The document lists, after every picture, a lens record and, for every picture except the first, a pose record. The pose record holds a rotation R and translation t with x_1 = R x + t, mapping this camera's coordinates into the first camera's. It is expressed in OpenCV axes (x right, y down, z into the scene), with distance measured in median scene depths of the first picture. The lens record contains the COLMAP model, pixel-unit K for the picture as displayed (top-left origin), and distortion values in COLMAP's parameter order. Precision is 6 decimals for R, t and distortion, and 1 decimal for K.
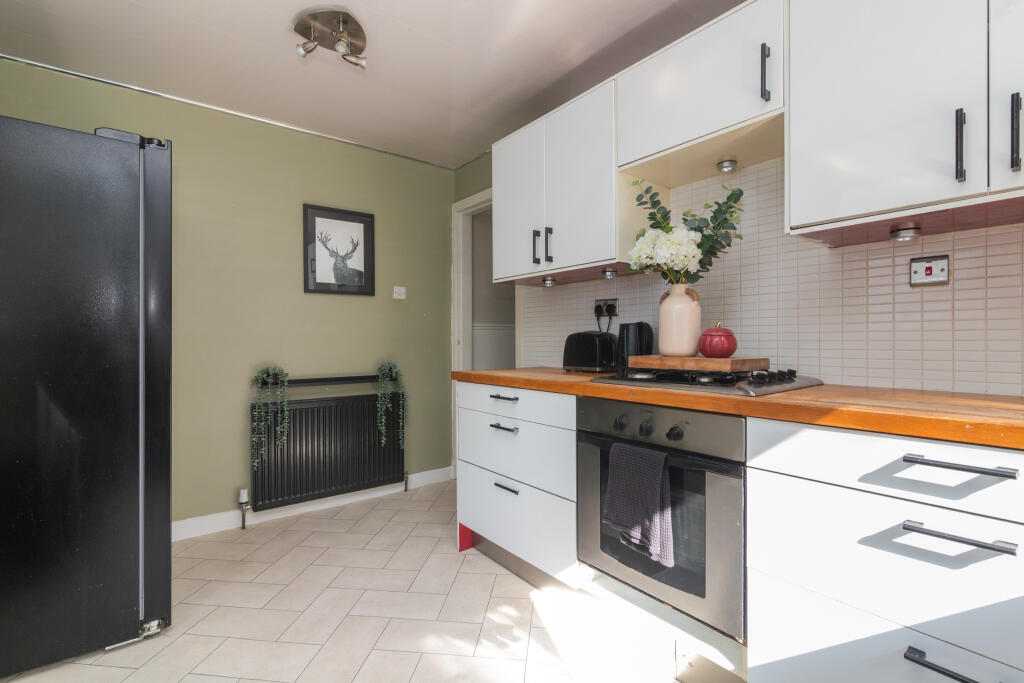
lens RADIAL K [[467.9, 0, 512.0], [0, 467.9, 341.5], [0, 0, 1]] dist [0.000208, 0.000299]
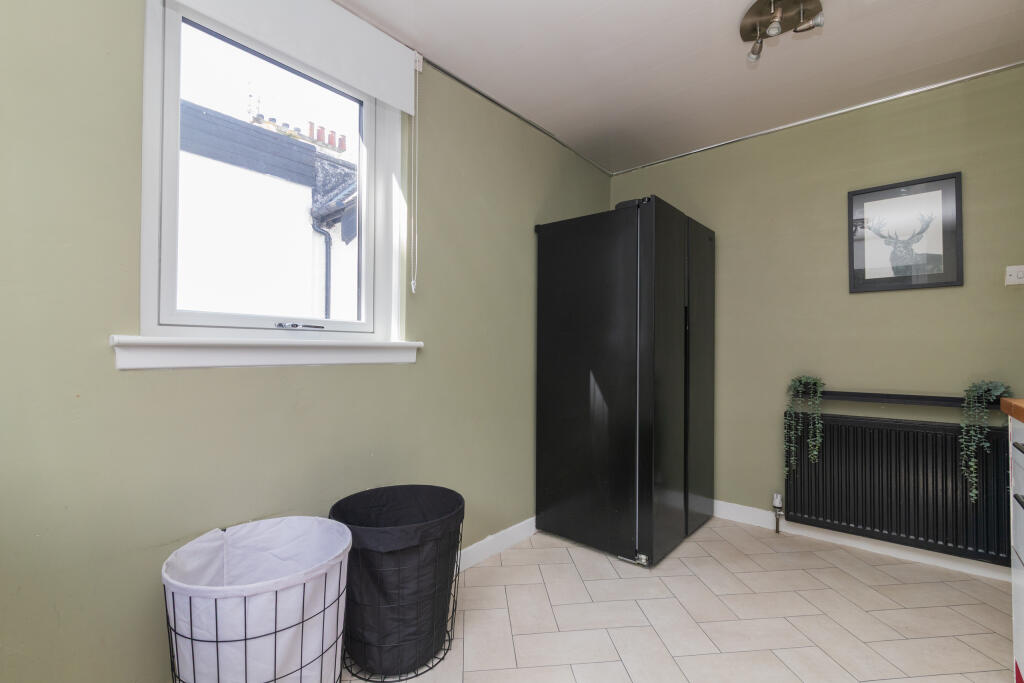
lens RADIAL K [[467.9, 0, 512.0], [0, 467.9, 341.5], [0, 0, 1]] dist [0.000208, 0.000299]
pose [[0.199025, -0.010424, -0.979939, 0.302976], [-0.007465, 0.999898, -0.012153, 0.001082], [0.979966, 0.009734, 0.198927, 0.221760]]
